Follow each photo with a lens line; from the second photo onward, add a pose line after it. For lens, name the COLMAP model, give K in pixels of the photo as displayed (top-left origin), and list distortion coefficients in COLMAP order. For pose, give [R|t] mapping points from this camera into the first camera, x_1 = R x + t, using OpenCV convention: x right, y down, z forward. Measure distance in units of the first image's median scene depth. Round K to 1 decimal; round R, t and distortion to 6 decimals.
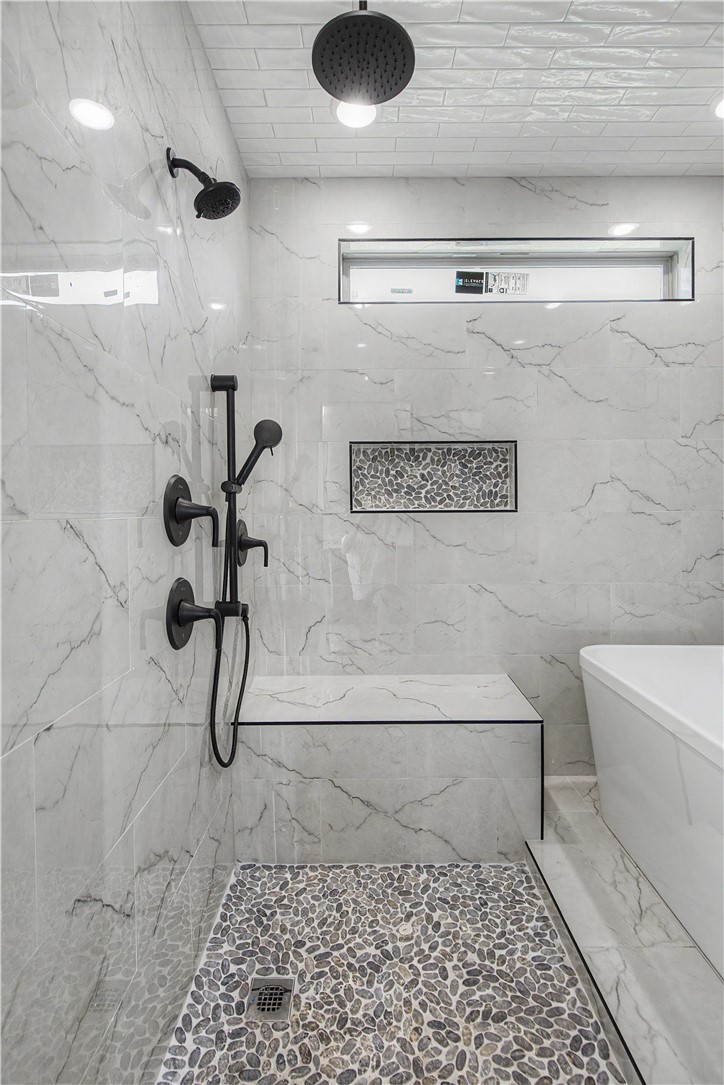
lens RADIAL K [[505.7, 0, 373.0], [0, 505.7, 510.7], [0, 0, 1]] dist [0.000159, -0.000012]
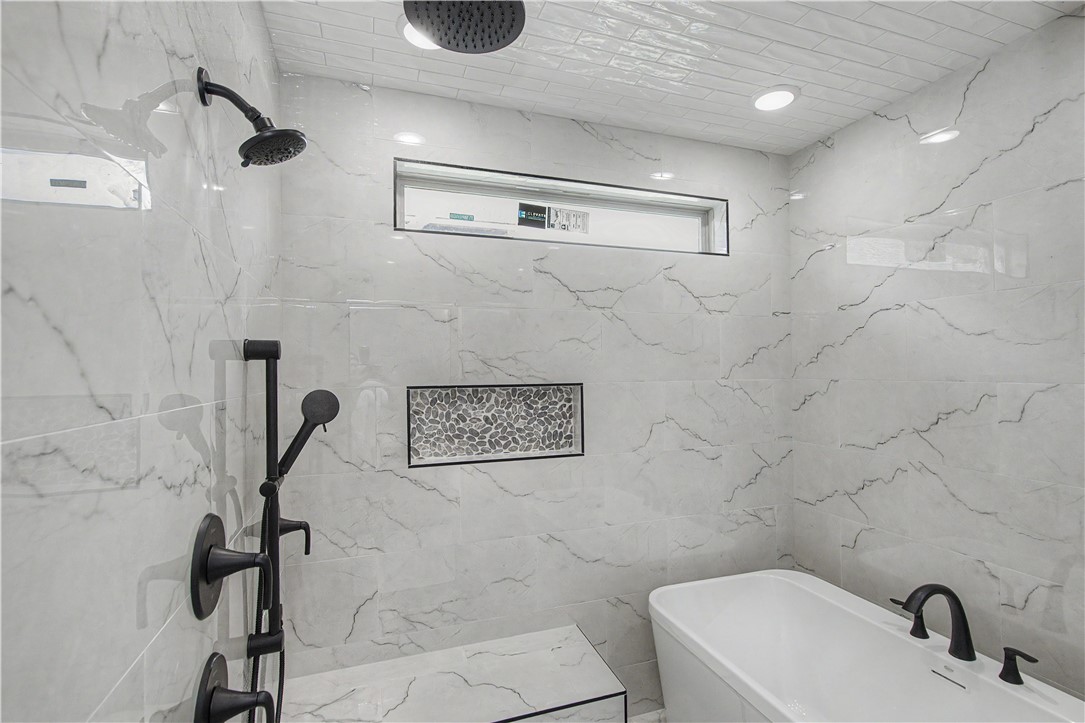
lens RADIAL K [[498.5, 0, 553.4], [0, 498.5, 361.5], [0, 0, 1]] dist [-0.002645, 0.000860]
pose [[0.944869, 0.001993, 0.327441, -0.086255], [0.007037, 0.999627, -0.026388, -0.149446], [-0.327372, 0.027237, 0.944503, 0.091222]]
